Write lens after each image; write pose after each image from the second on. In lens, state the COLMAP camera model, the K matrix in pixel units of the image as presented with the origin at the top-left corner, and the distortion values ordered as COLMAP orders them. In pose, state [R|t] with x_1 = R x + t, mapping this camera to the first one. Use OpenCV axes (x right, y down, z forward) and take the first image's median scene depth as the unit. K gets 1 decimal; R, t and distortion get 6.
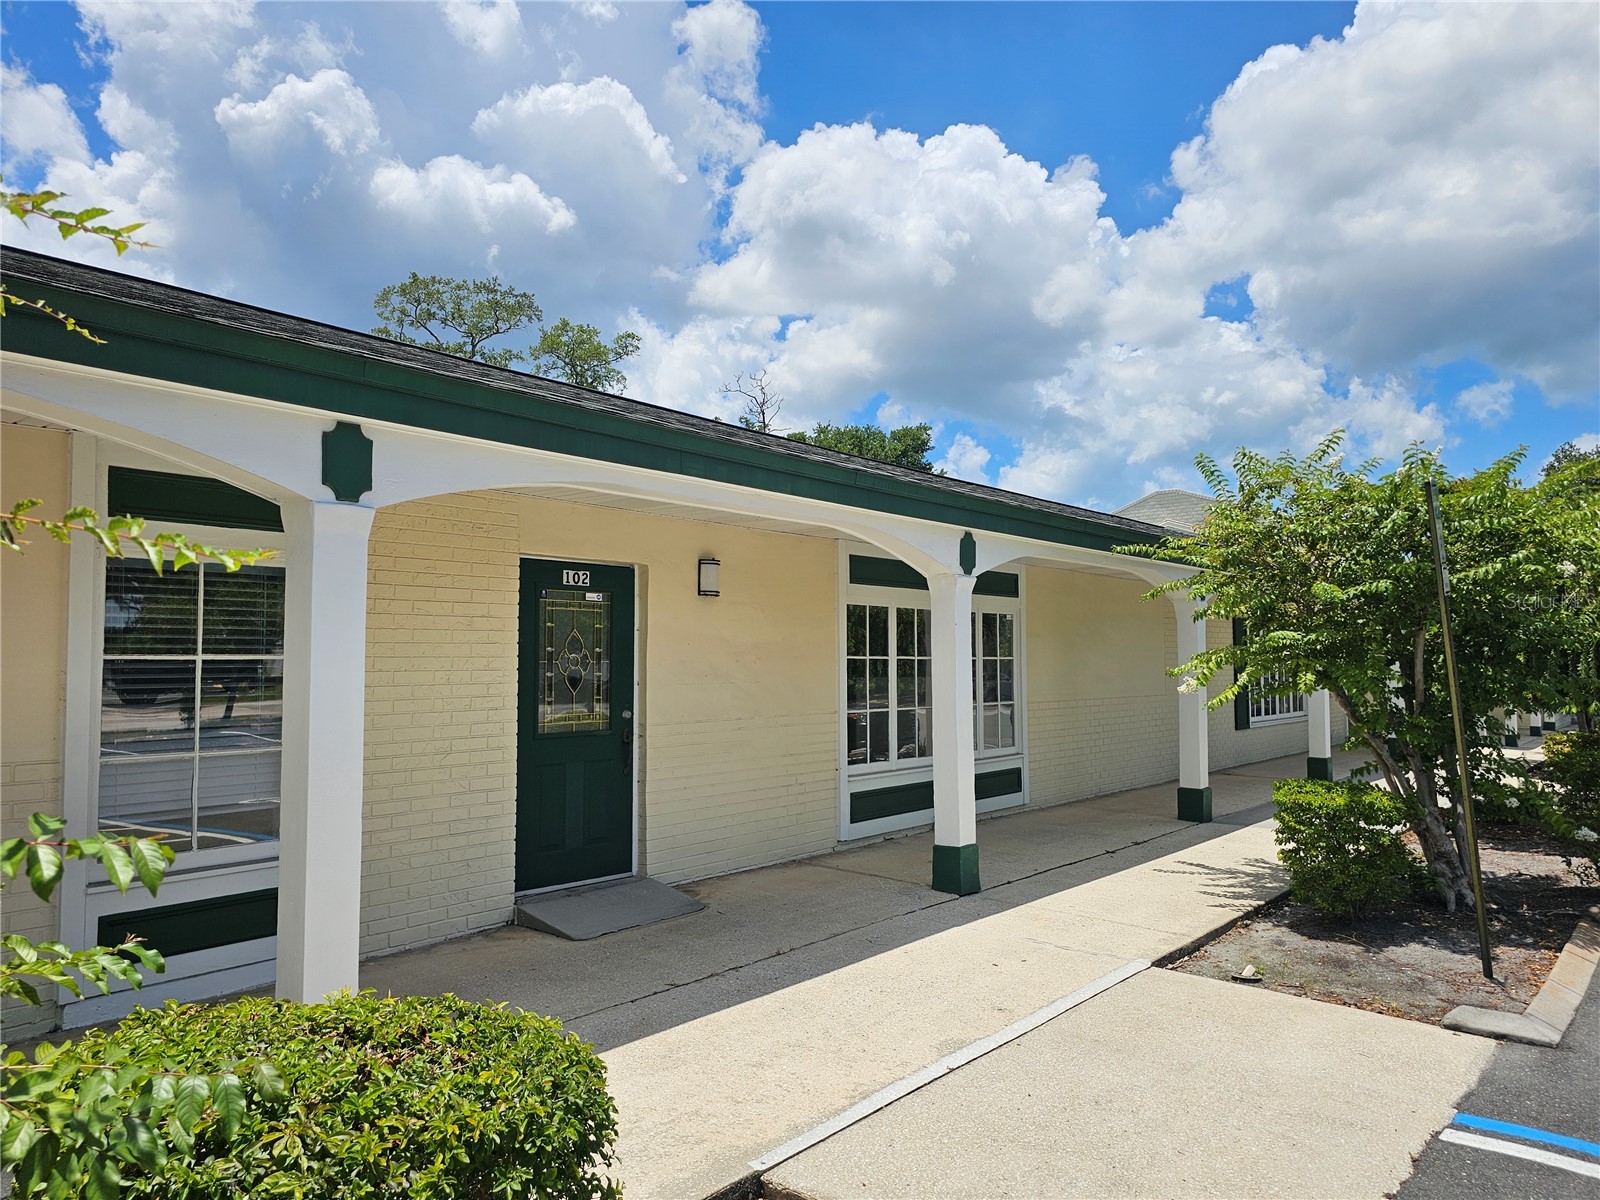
lens RADIAL K [[1088.7, 0, 800.0], [0, 1088.7, 600.0], [0, 0, 1]] dist [0.072736, -0.077744]
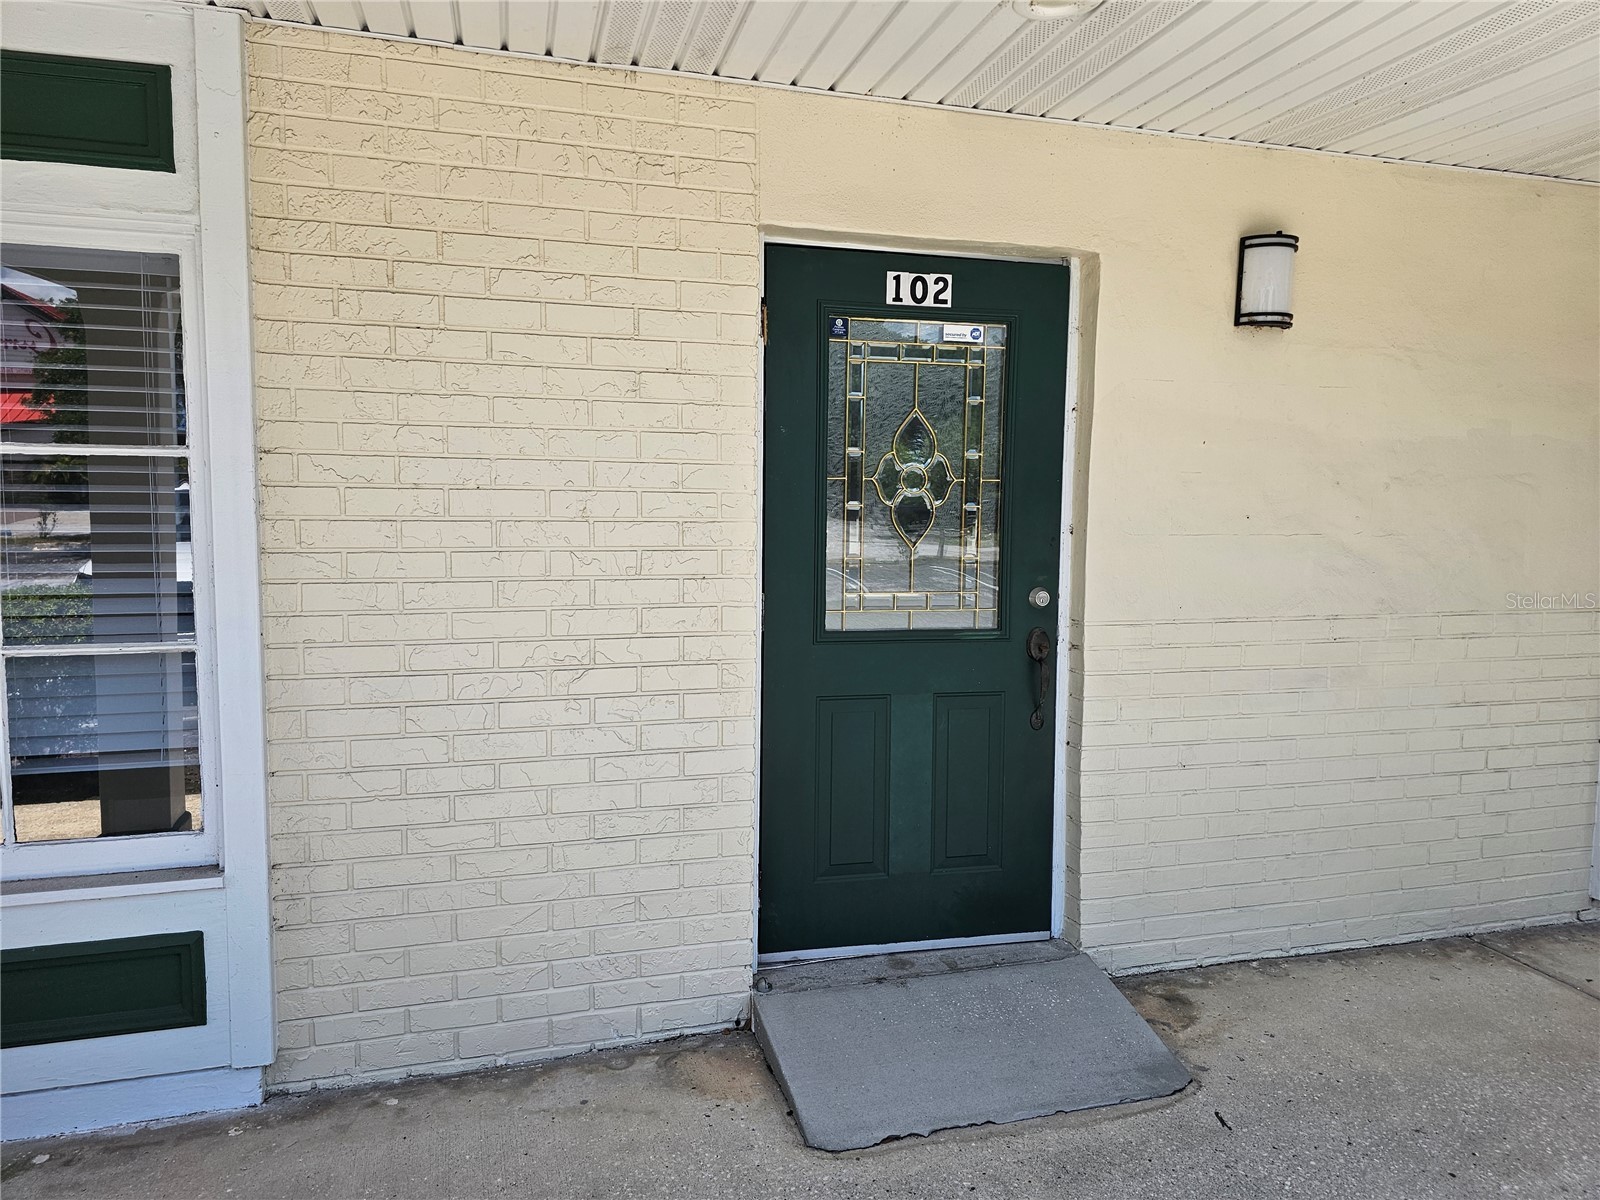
lens RADIAL K [[1088.7, 0, 800.0], [0, 1088.7, 600.0], [0, 0, 1]] dist [0.072736, -0.077744]
pose [[0.836991, 0.057525, -0.544185, 0.004961], [0.019890, 0.990604, 0.135308, 0.047260], [0.546855, -0.124075, 0.827982, 0.634279]]
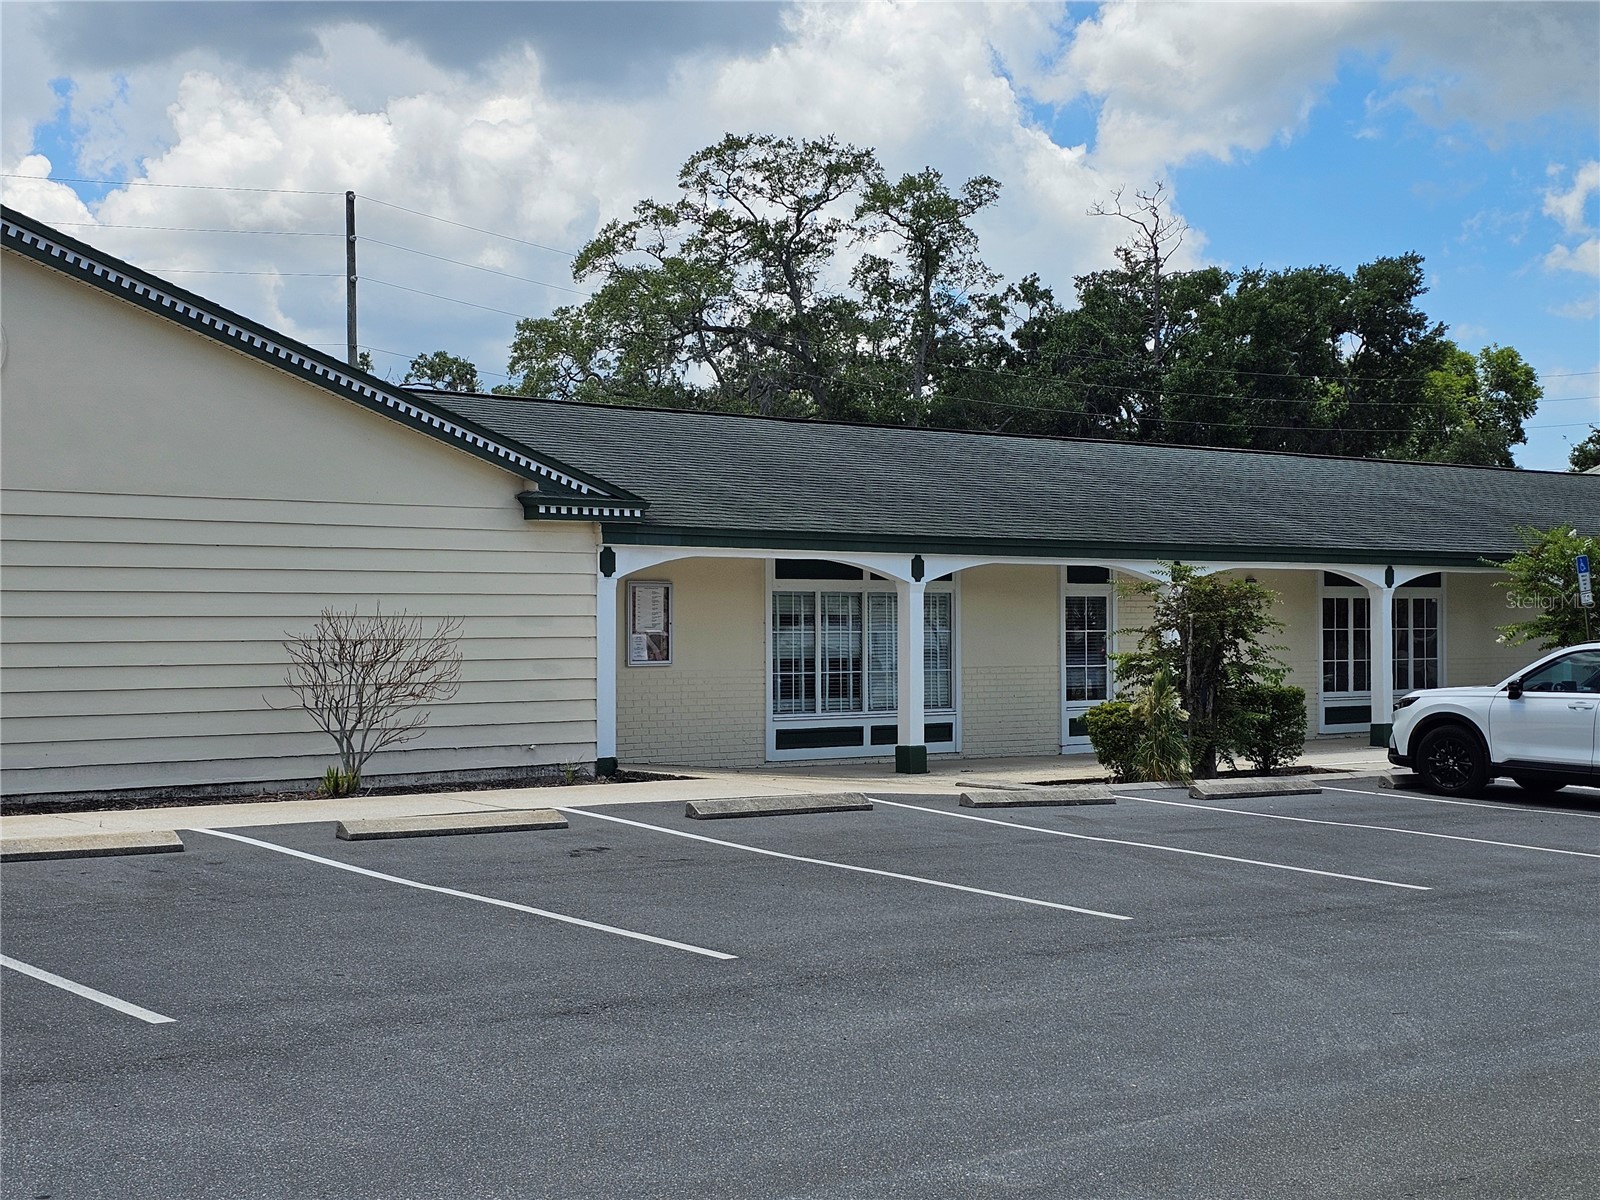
lens RADIAL K [[2201.2, 0, 800.0], [0, 2201.2, 600.0], [0, 0, 1]] dist [0.129967, 0.016659]
pose [[0.986552, -0.003912, -0.163400, -0.290617], [0.011509, 0.998895, 0.045573, -0.237496], [0.163041, -0.046840, 0.985507, -3.772572]]
